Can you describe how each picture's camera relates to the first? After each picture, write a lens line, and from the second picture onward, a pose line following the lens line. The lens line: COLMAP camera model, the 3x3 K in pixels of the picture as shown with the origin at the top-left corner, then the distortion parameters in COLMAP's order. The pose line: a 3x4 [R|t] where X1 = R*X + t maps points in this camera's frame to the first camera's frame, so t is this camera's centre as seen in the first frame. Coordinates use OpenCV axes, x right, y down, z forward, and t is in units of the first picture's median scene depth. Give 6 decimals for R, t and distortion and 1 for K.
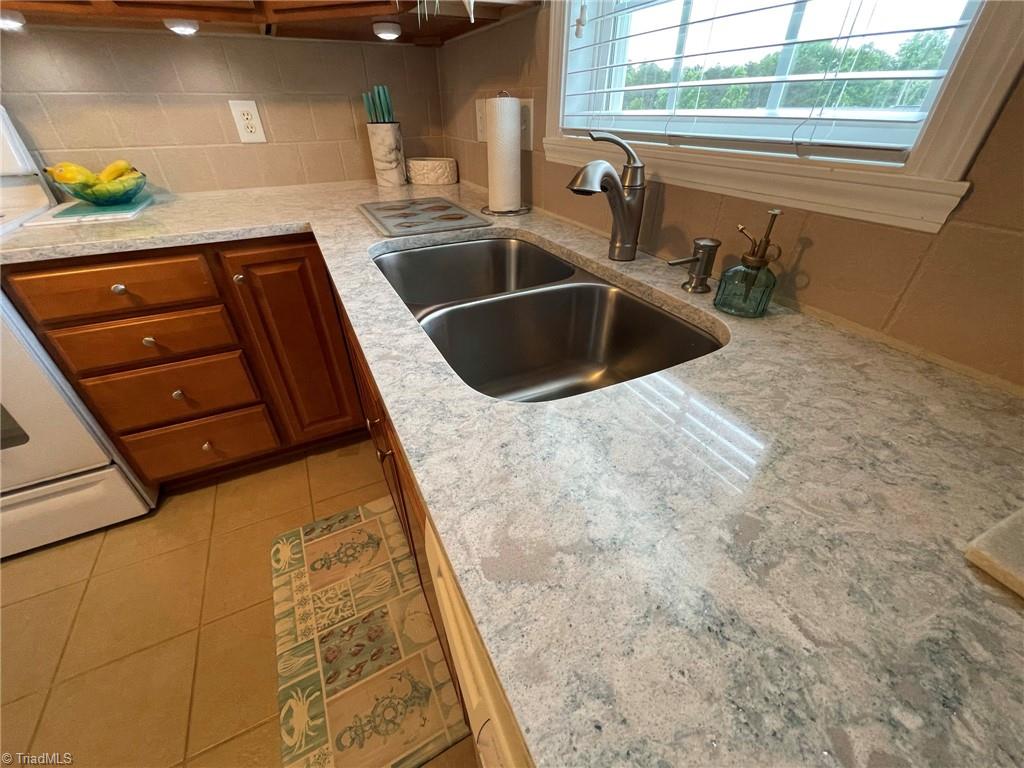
lens RADIAL K [[414.6, 0, 508.9], [0, 414.6, 386.9], [0, 0, 1]] dist [-0.003468, 0.001128]
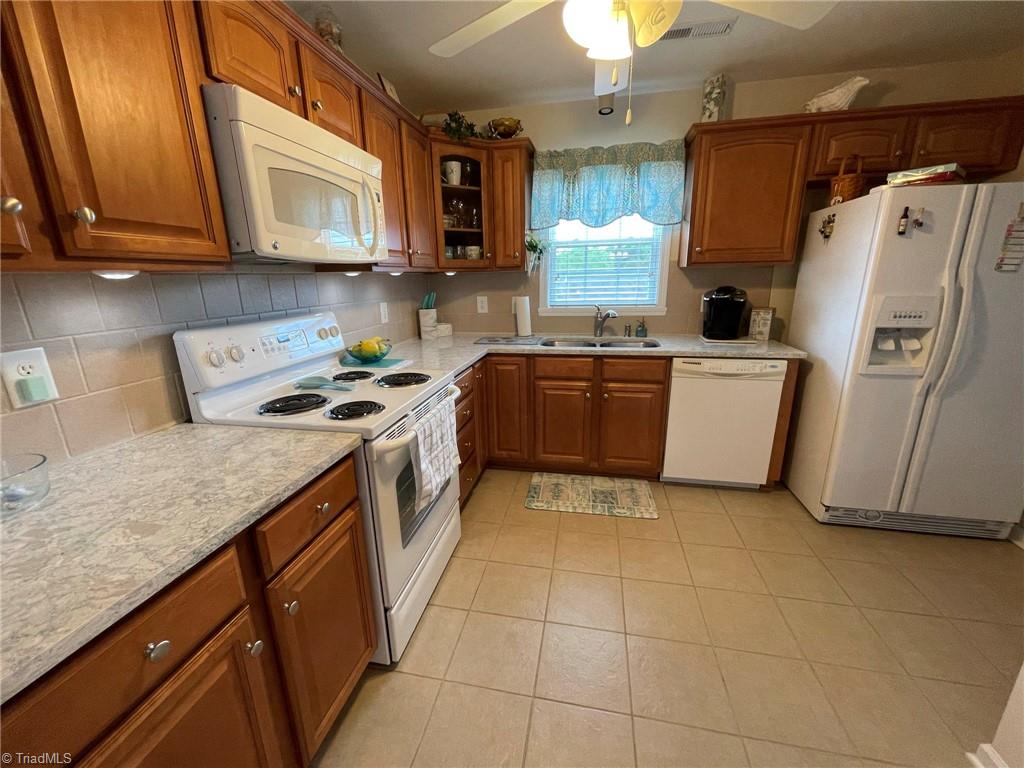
lens RADIAL K [[414.6, 0, 510.3], [0, 414.6, 383.8], [0, 0, 1]] dist [-0.003468, 0.001128]
pose [[0.608072, -0.206183, 0.766640, -2.135124], [0.457699, 0.880086, -0.126336, 0.100392], [-0.648661, 0.427712, 0.629525, -0.382216]]
